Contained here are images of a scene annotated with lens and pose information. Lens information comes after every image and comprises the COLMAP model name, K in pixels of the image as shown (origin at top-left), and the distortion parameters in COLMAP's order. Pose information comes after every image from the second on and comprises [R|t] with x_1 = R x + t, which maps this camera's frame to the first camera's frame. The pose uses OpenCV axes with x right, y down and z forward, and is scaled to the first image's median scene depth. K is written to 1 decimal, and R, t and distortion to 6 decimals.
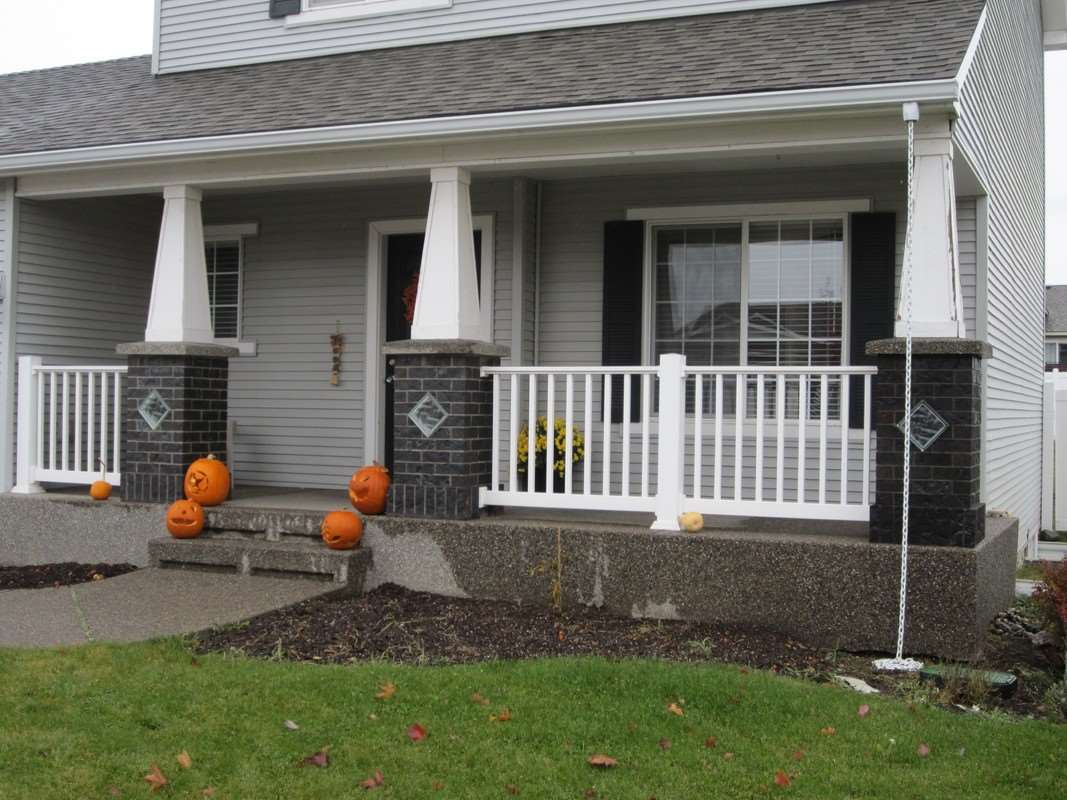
lens RADIAL K [[1349.3, 0, 533.5], [0, 1349.3, 400.0], [0, 0, 1]] dist [-0.109105, -0.000065]
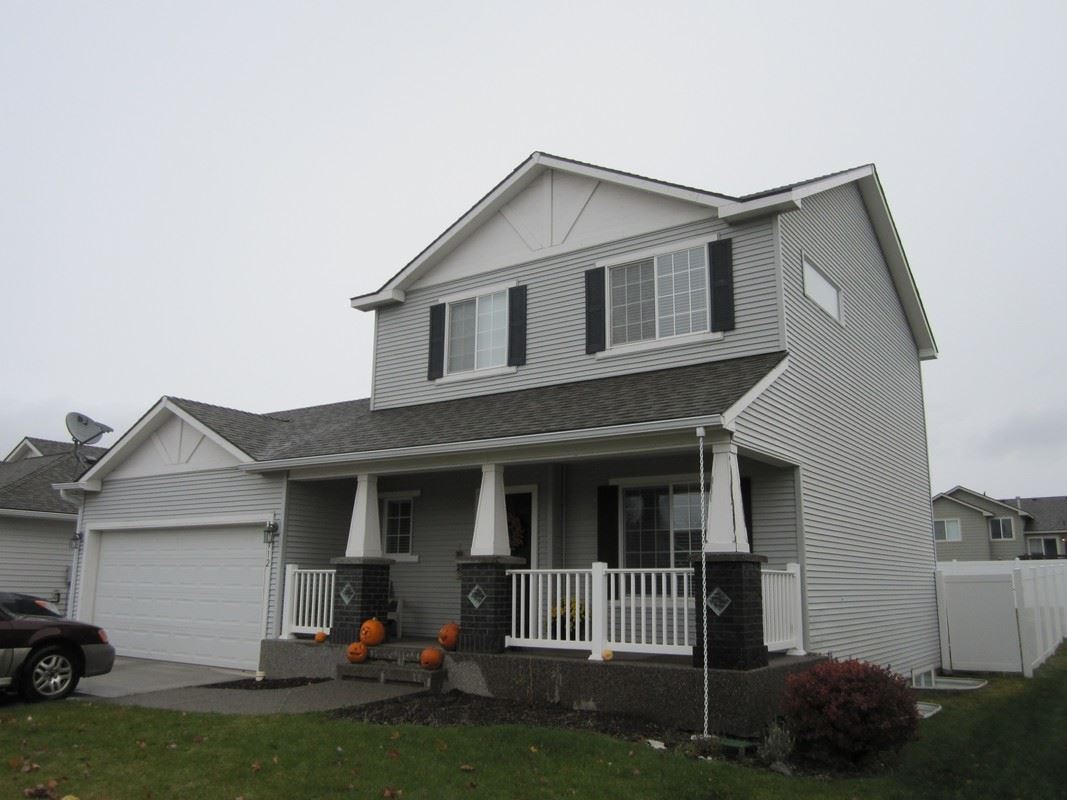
lens RADIAL K [[882.7, 0, 537.4], [0, 882.7, 405.7], [0, 0, 1]] dist [-0.041381, 0.010212]
pose [[0.982321, -0.042825, -0.182241, 0.235003], [0.005767, 0.979944, -0.199190, -0.003820], [0.187117, 0.194618, 0.962866, -0.211993]]
